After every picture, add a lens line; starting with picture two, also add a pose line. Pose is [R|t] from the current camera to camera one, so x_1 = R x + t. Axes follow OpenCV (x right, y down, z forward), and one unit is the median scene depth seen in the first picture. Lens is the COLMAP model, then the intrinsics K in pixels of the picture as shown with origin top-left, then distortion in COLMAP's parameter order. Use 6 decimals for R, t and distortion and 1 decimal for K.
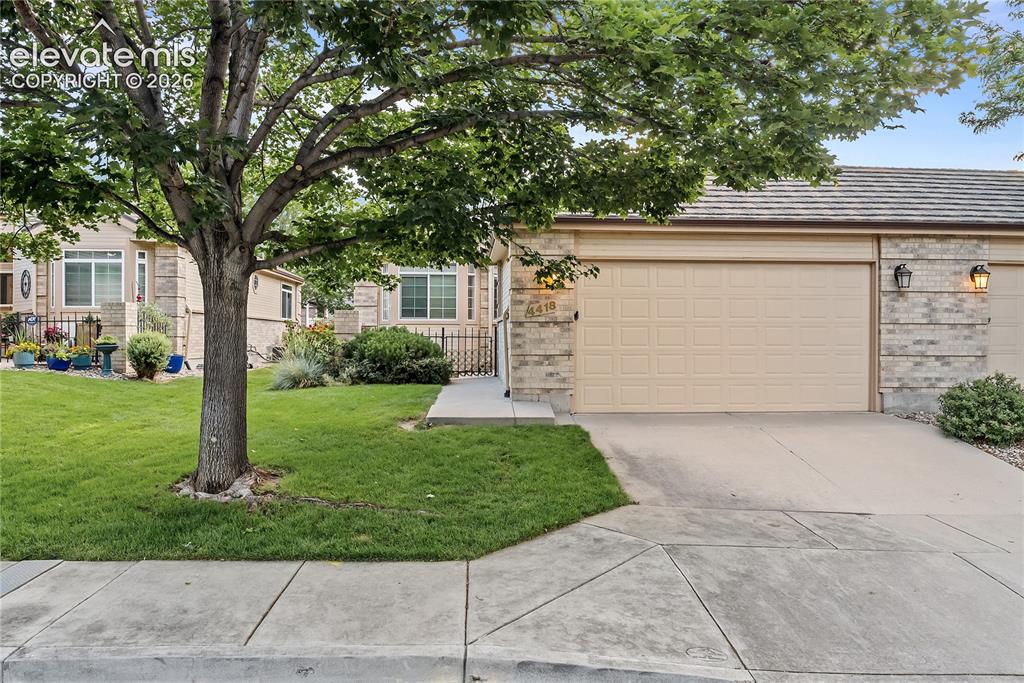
lens RADIAL K [[777.0, 0, 511.1], [0, 777.0, 341.3], [0, 0, 1]] dist [0.004048, 0.000399]
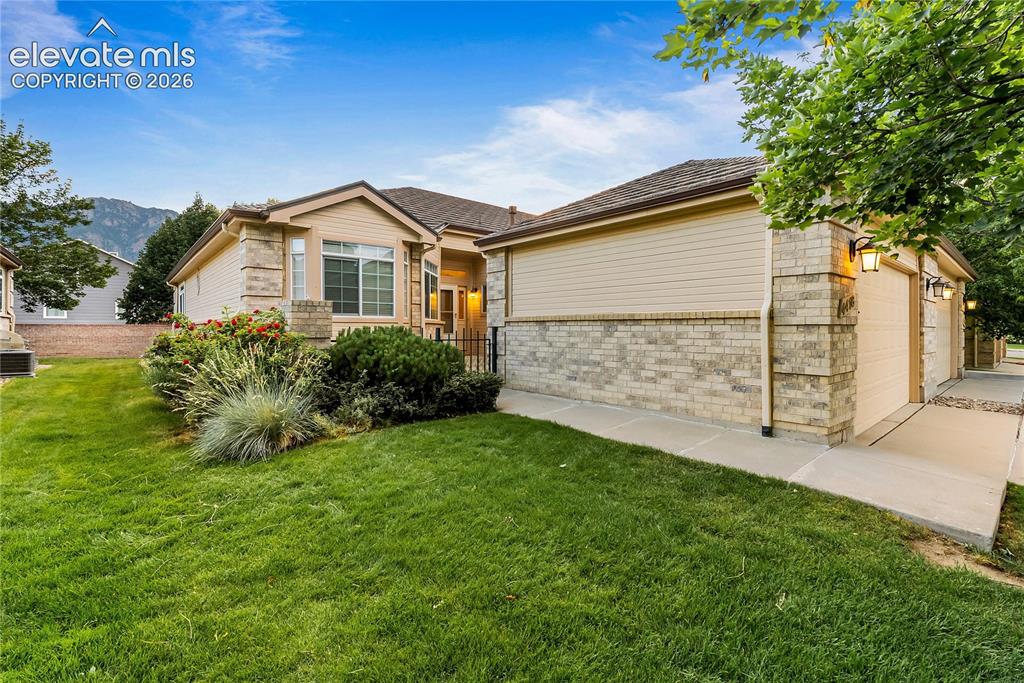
lens RADIAL K [[454.5, 0, 513.6], [0, 454.5, 333.7], [0, 0, 1]] dist [-0.003731, 0.000010]
pose [[0.776381, -0.009724, 0.630188, -0.335968], [0.005727, 0.999949, 0.008374, -0.016672], [-0.630237, -0.002892, 0.776397, 0.669369]]
